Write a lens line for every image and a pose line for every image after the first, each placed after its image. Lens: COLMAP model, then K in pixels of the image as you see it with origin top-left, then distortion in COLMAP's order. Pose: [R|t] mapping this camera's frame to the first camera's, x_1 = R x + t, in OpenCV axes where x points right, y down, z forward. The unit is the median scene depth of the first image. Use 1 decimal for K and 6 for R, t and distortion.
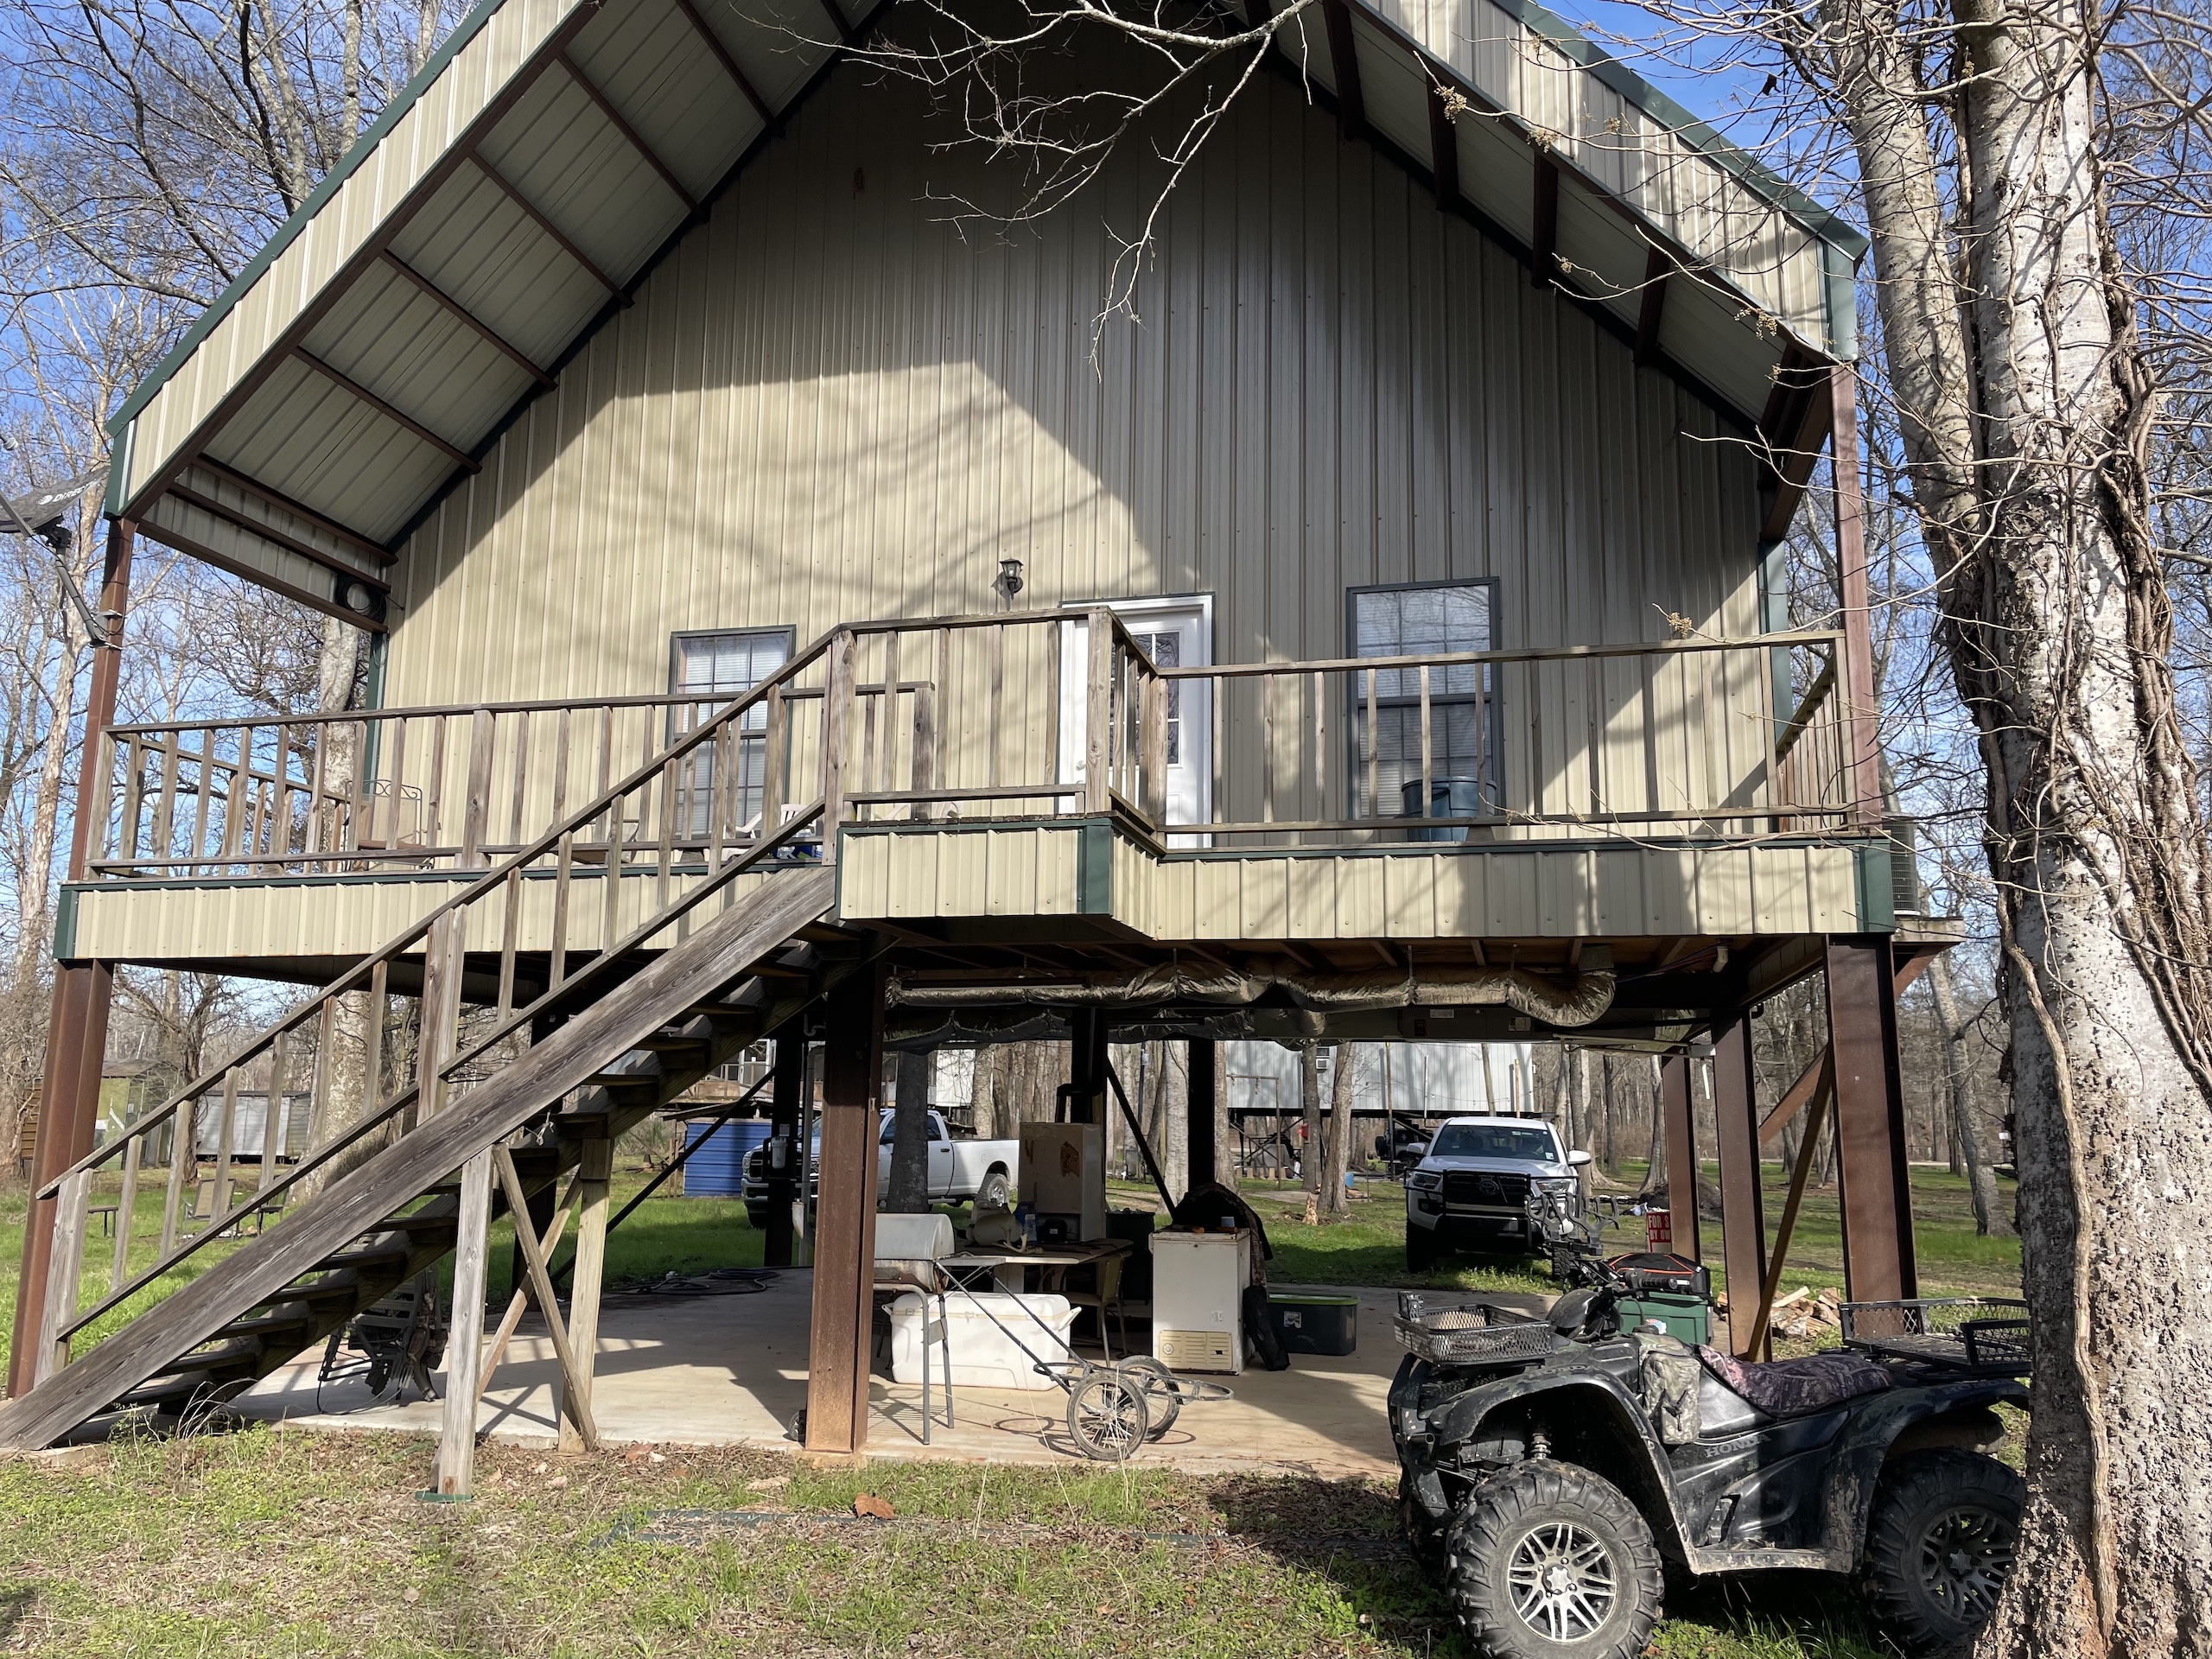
lens RADIAL K [[1667.7, 0, 1101.2], [0, 1667.7, 830.6], [0, 0, 1]] dist [0.087900, -0.111044]
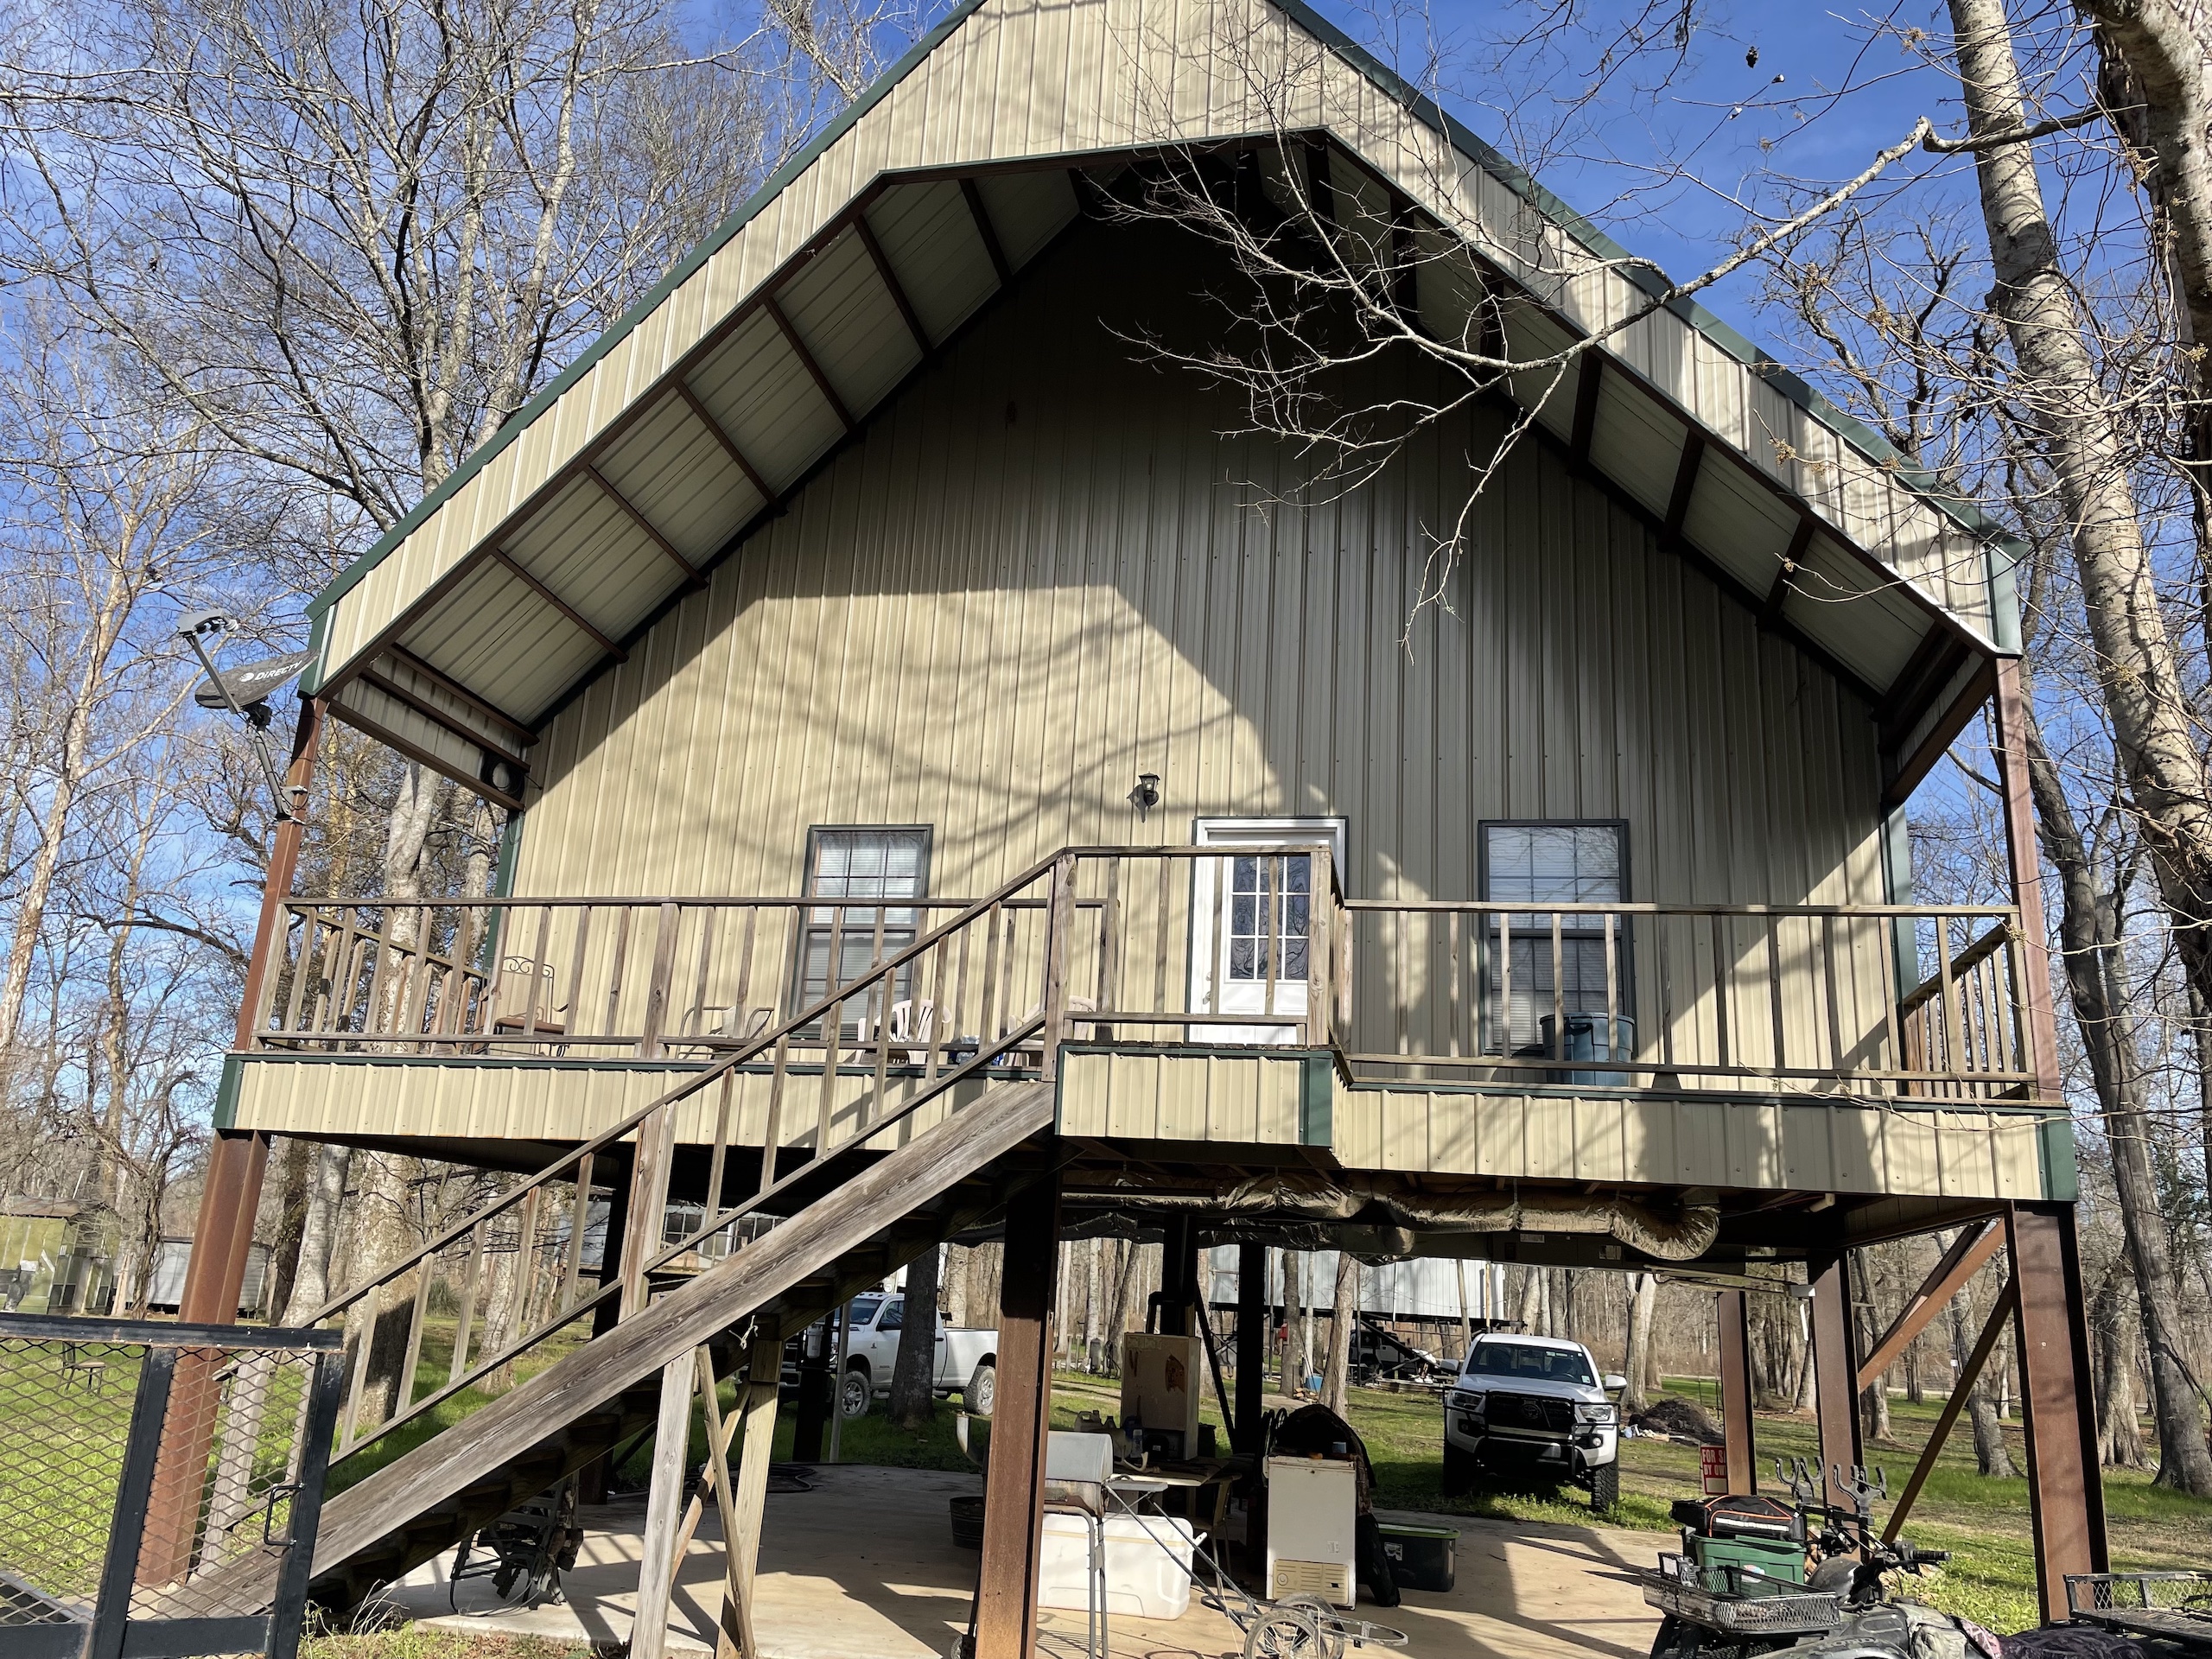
lens RADIAL K [[1667.7, 0, 1101.7], [0, 1667.7, 821.4], [0, 0, 1]] dist [0.087900, -0.111044]
pose [[0.998436, 0.051736, 0.021189, -0.116097], [-0.049116, 0.992759, -0.109622, -0.019723], [-0.026707, 0.108410, 0.993747, -0.031204]]
